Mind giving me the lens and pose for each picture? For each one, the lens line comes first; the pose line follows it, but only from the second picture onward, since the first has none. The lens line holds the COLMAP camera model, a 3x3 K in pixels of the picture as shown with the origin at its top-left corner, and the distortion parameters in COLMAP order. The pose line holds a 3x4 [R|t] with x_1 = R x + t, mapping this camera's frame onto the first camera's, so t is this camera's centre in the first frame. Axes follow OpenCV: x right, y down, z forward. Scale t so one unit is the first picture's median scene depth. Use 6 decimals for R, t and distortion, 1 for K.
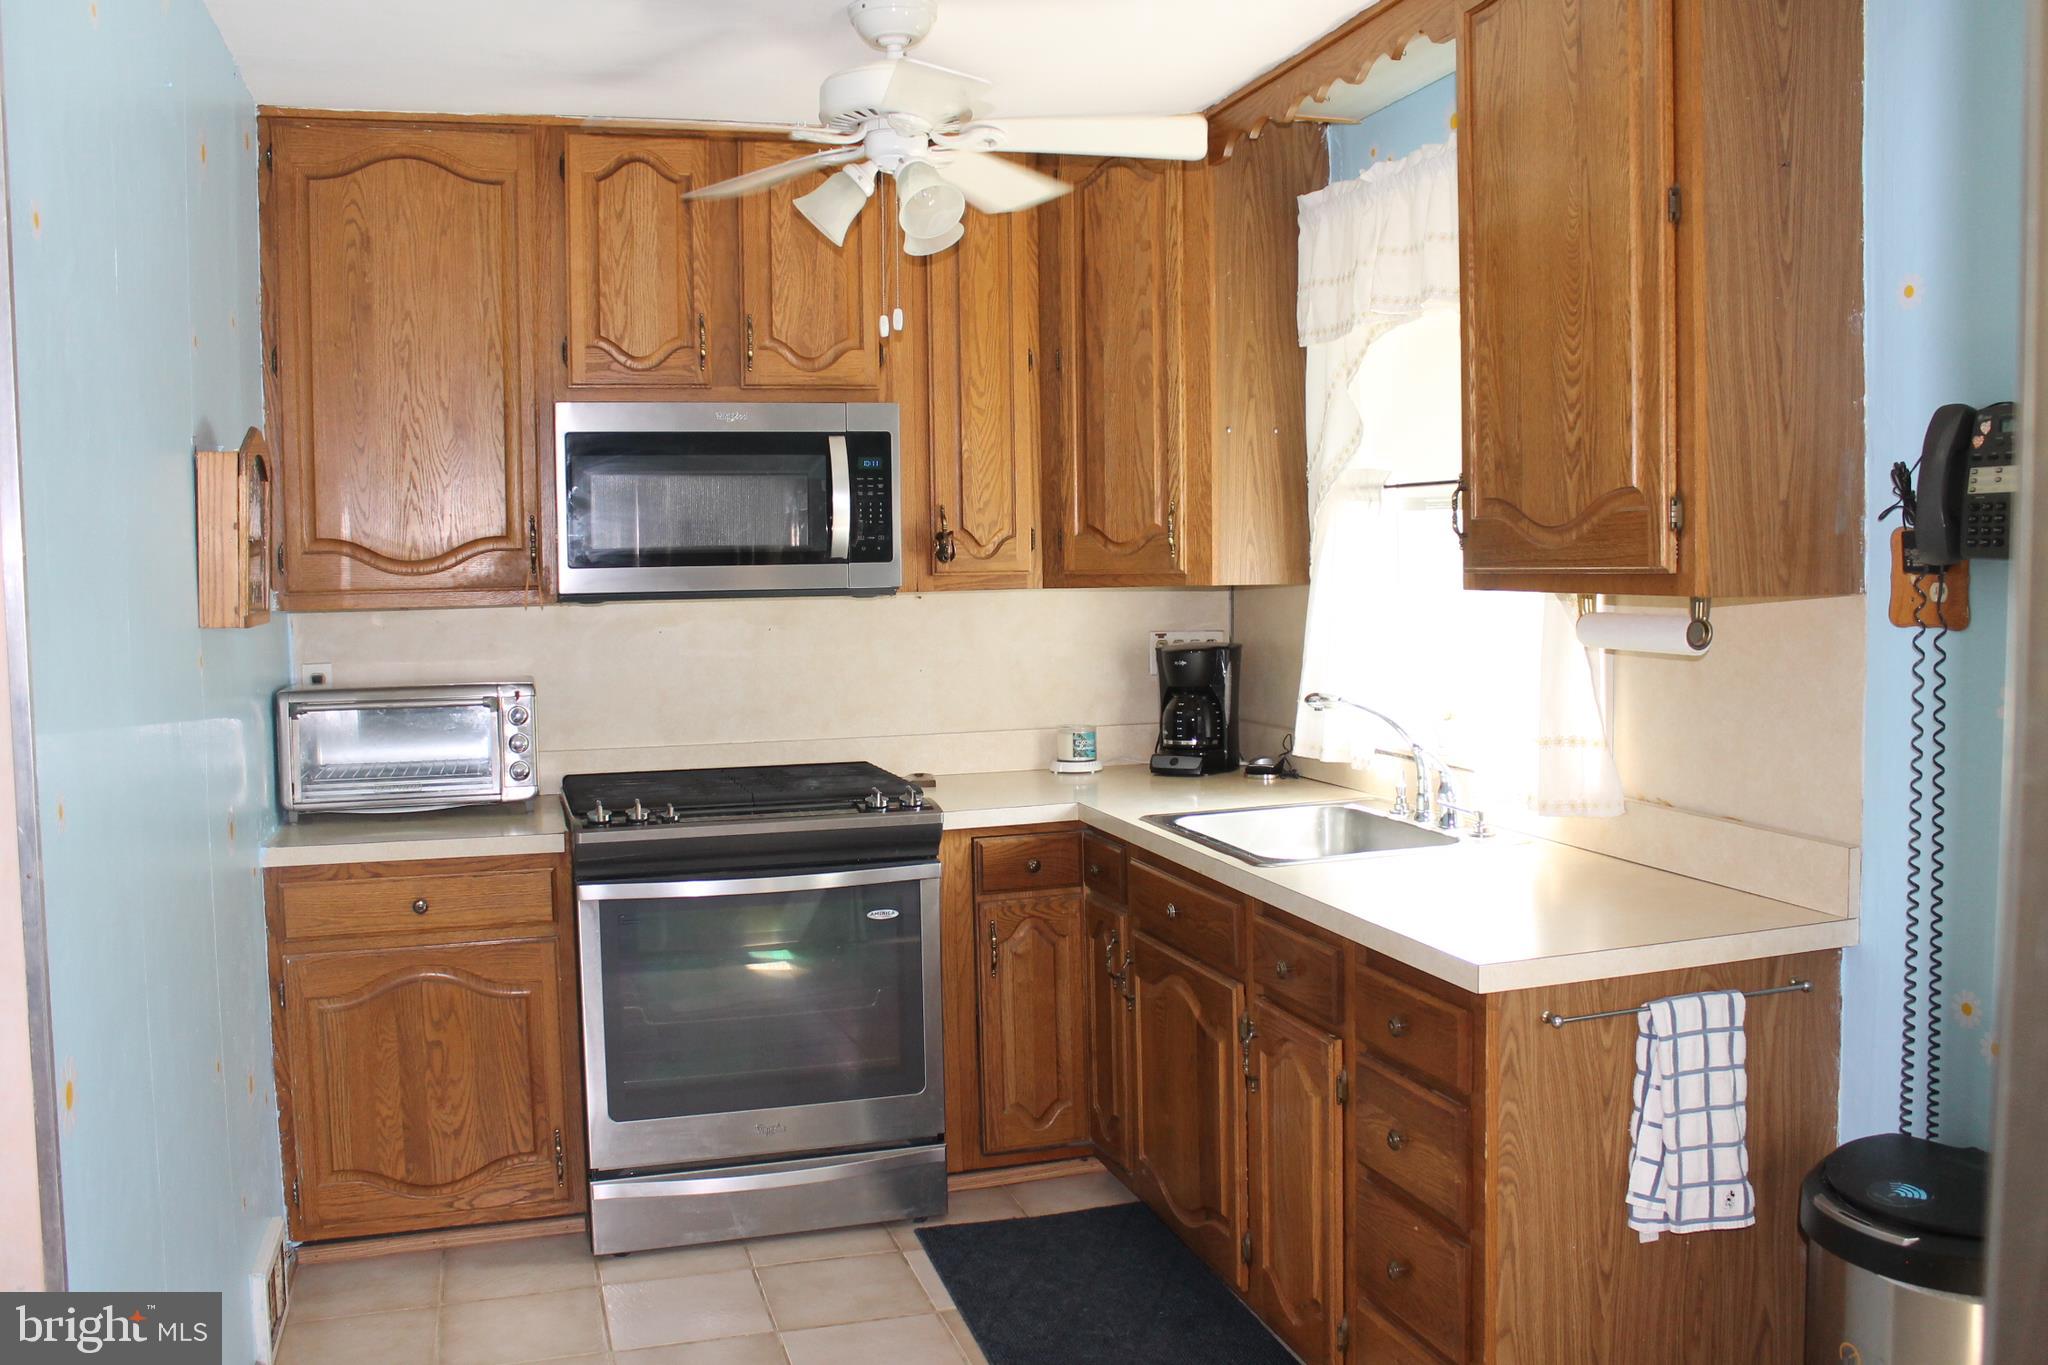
lens RADIAL K [[1741.2, 0, 1023.0], [0, 1741.2, 649.9], [0, 0, 1]] dist [-0.117360, 0.079753]
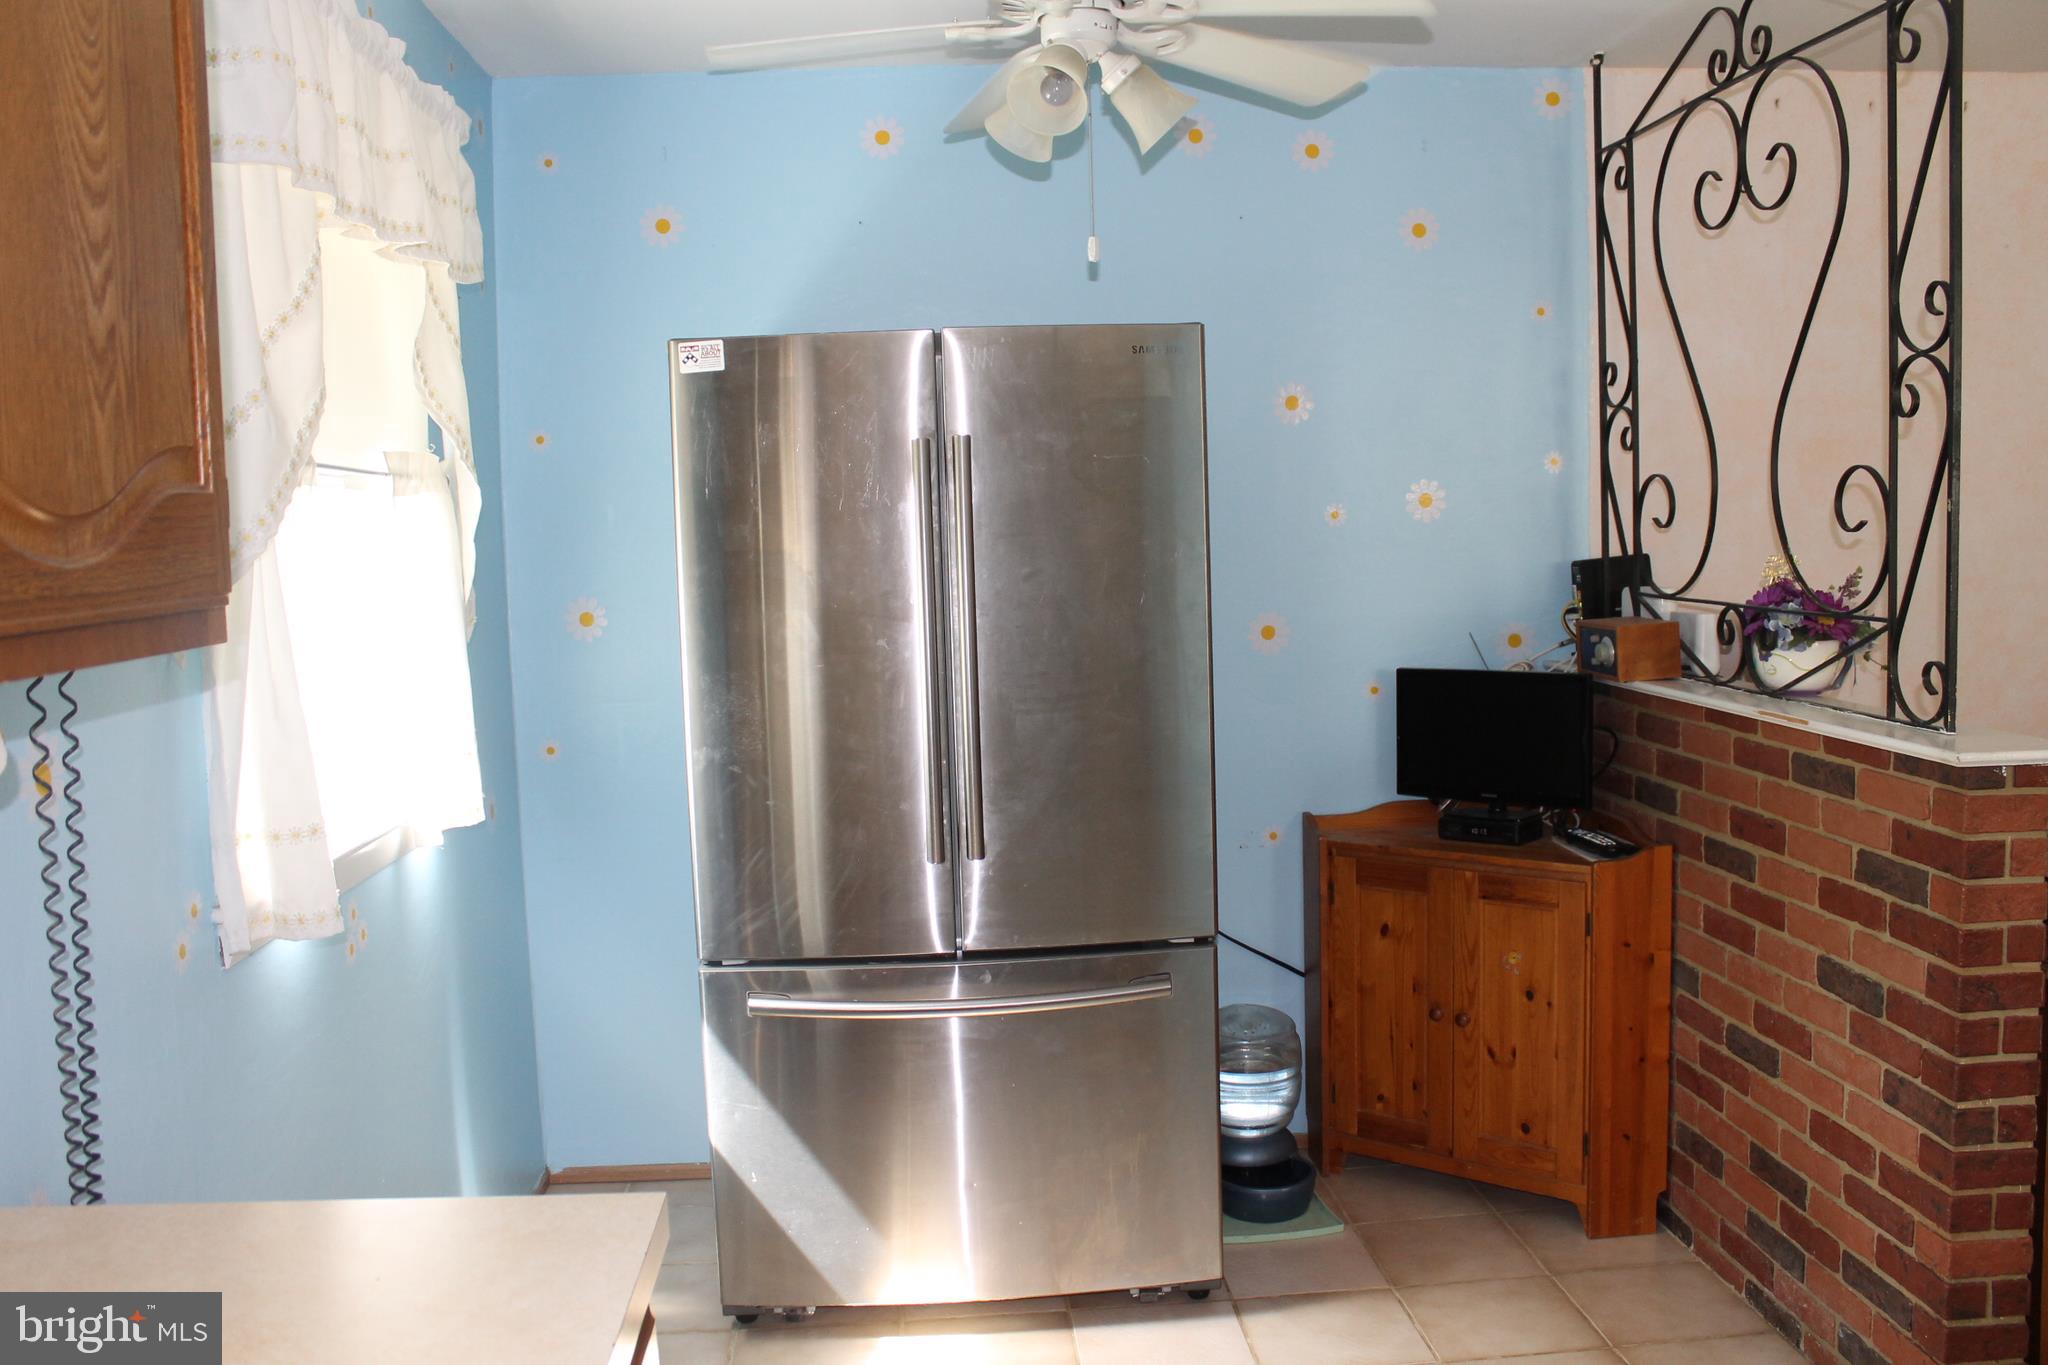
lens RADIAL K [[1741.2, 0, 1023.0], [0, 1741.2, 649.9], [0, 0, 1]] dist [-0.117360, 0.079753]
pose [[-0.975898, 0.015989, 0.217642, -0.007611], [0.045853, 0.990073, 0.132865, -0.060726], [-0.213357, 0.139642, -0.966943, 0.986668]]
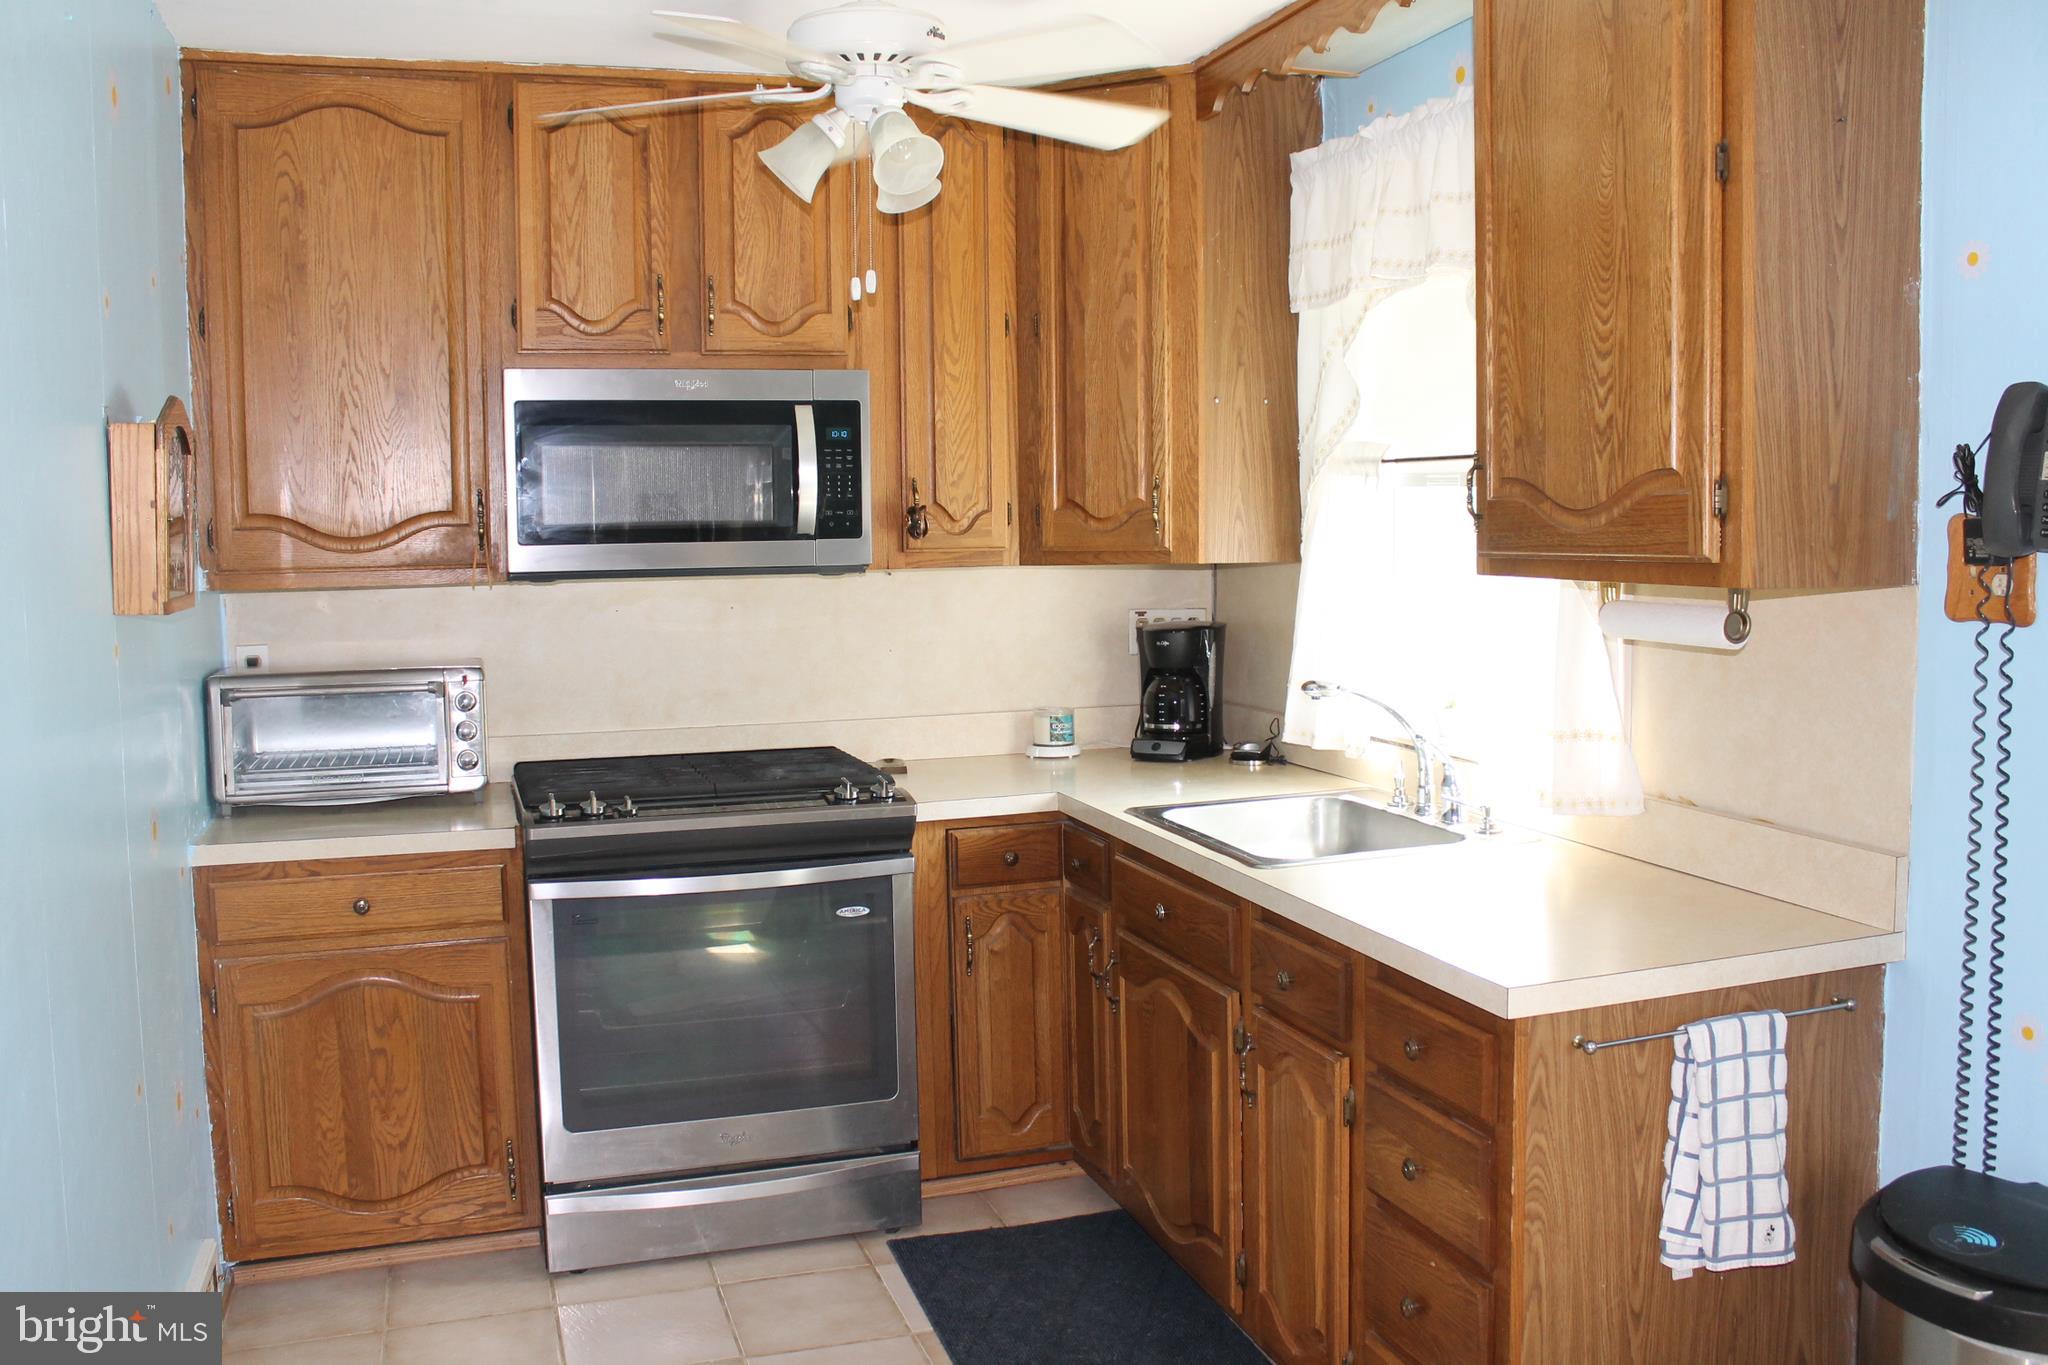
lens RADIAL K [[1741.2, 0, 1023.0], [0, 1741.2, 649.9], [0, 0, 1]] dist [-0.117360, 0.079753]
pose [[0.999729, 0.000745, 0.023269, -0.010577], [-0.001233, 0.999779, 0.020980, -0.010908], [-0.023248, -0.021003, 0.999509, 0.055865]]
